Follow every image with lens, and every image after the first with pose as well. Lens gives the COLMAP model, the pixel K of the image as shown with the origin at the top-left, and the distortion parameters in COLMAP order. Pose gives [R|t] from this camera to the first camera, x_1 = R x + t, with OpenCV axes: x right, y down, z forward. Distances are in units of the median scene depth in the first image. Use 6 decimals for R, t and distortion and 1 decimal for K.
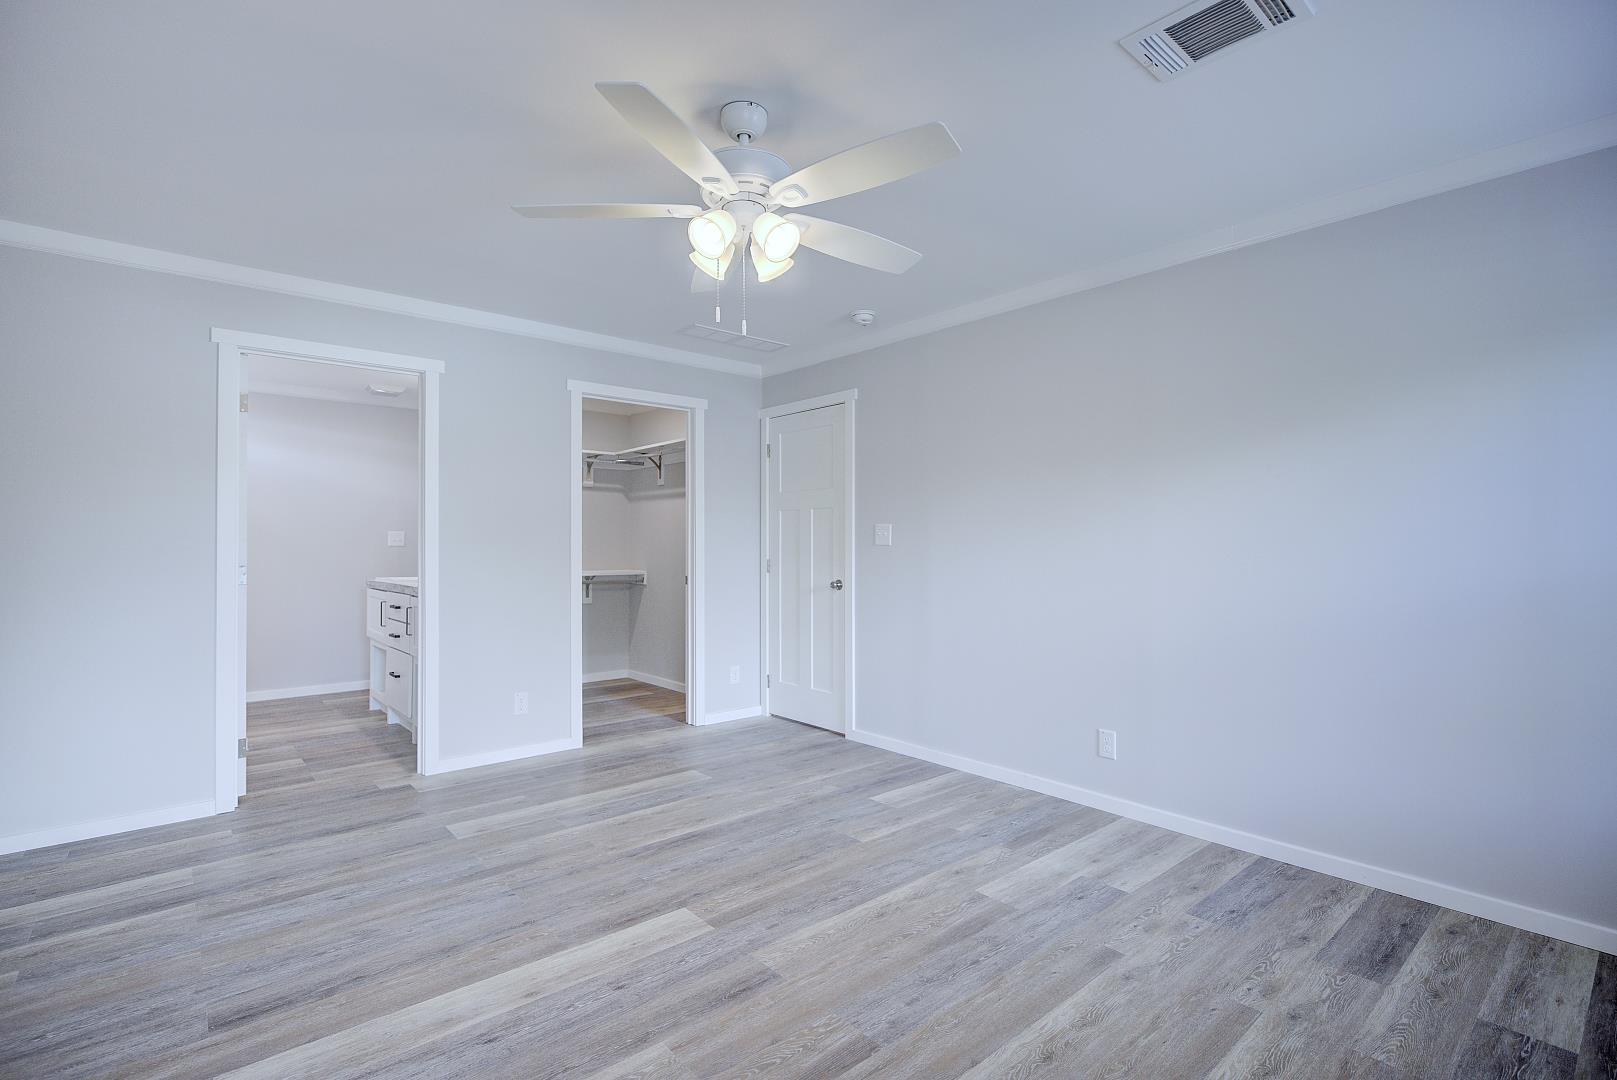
lens RADIAL K [[748.8, 0, 808.5], [0, 748.8, 540.0], [0, 0, 1]] dist [-0.005388, -0.000089]
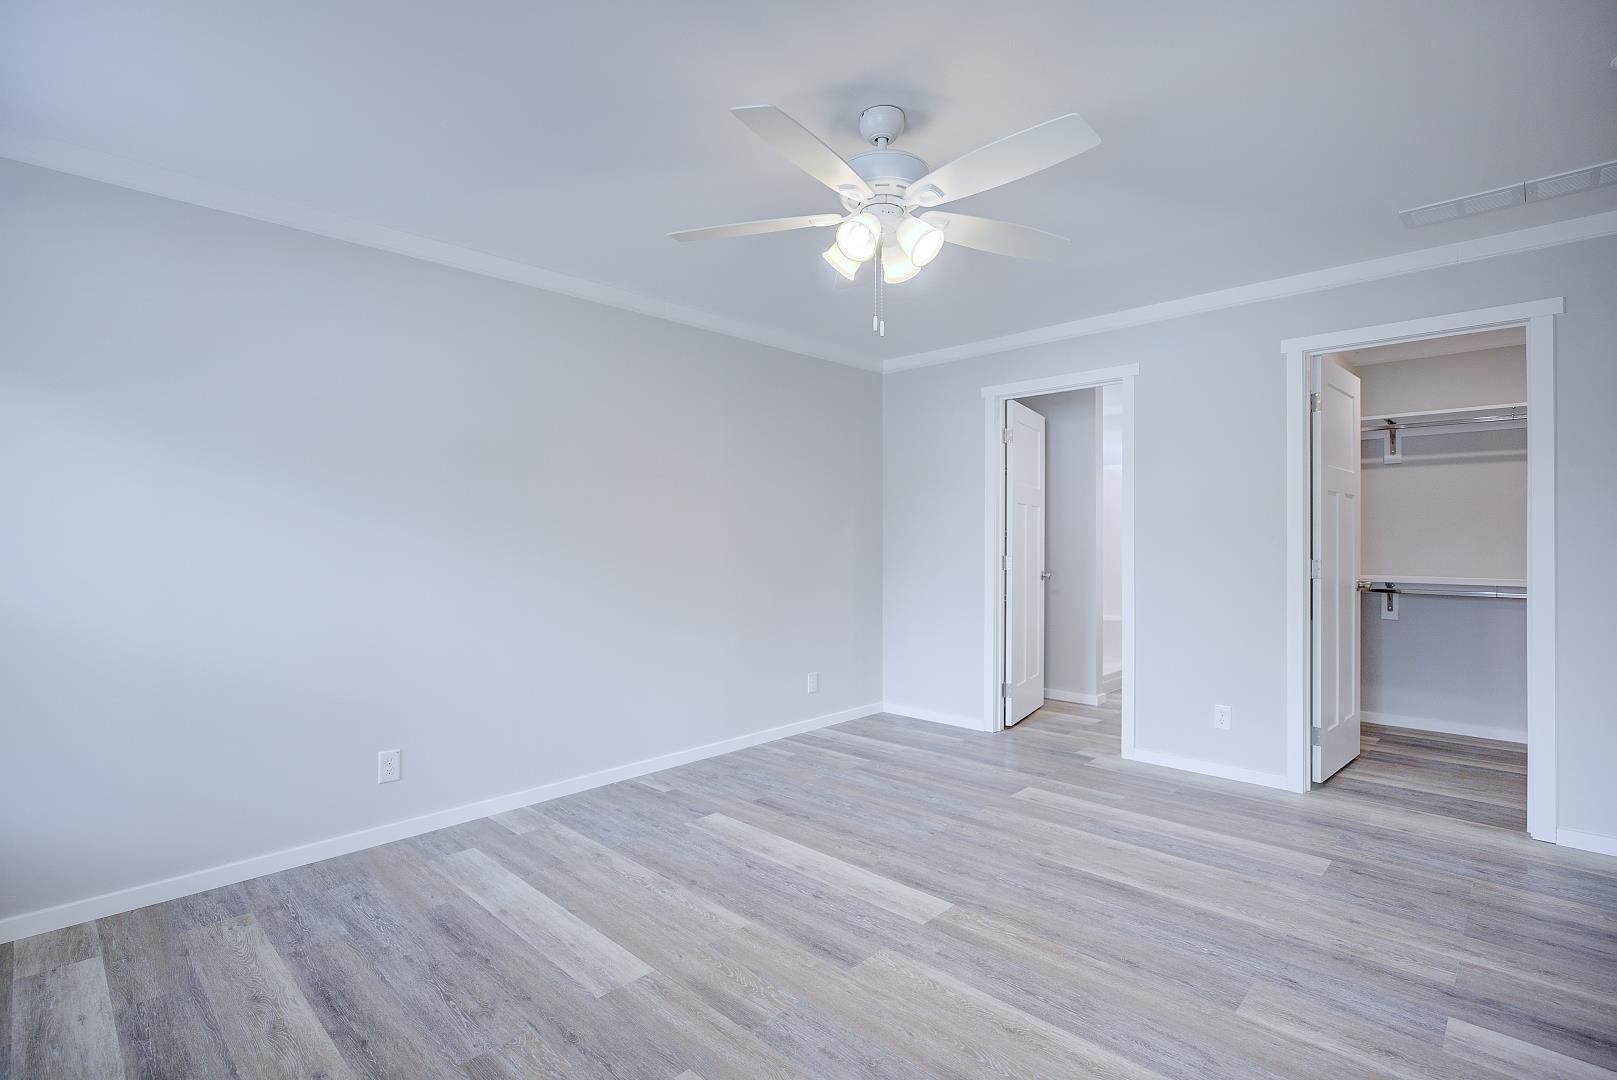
lens RADIAL K [[766.3, 0, 808.5], [0, 766.3, 540.0], [0, 0, 1]] dist [-0.001335, -0.000179]
pose [[0.094743, 0.001258, -0.995501, 0.762994], [0.006363, 0.999978, 0.001869, 0.000026], [0.995481, -0.006511, 0.094733, 0.649097]]
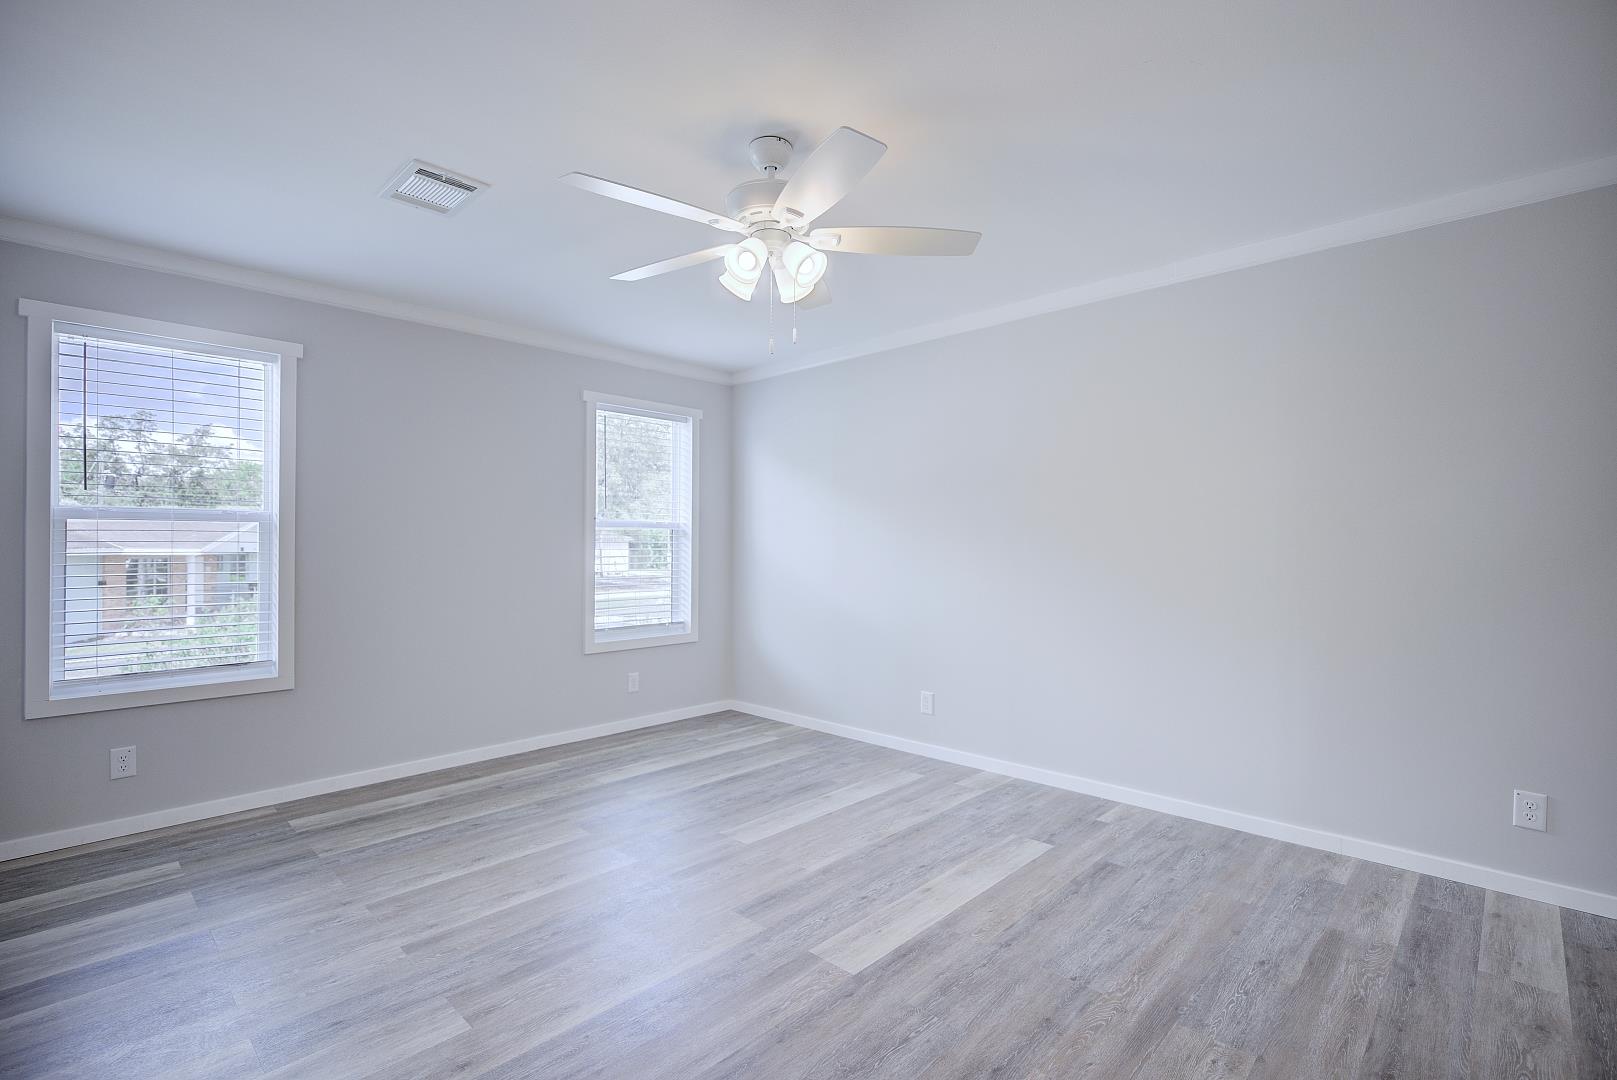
lens RADIAL K [[748.8, 0, 808.5], [0, 748.8, 540.0], [0, 0, 1]] dist [-0.005388, -0.000089]
pose [[-0.996108, 0.000550, -0.088140, -0.036257], [0.001400, 0.999953, -0.009579, 0.005336], [0.088131, -0.009665, -0.996062, 1.683027]]
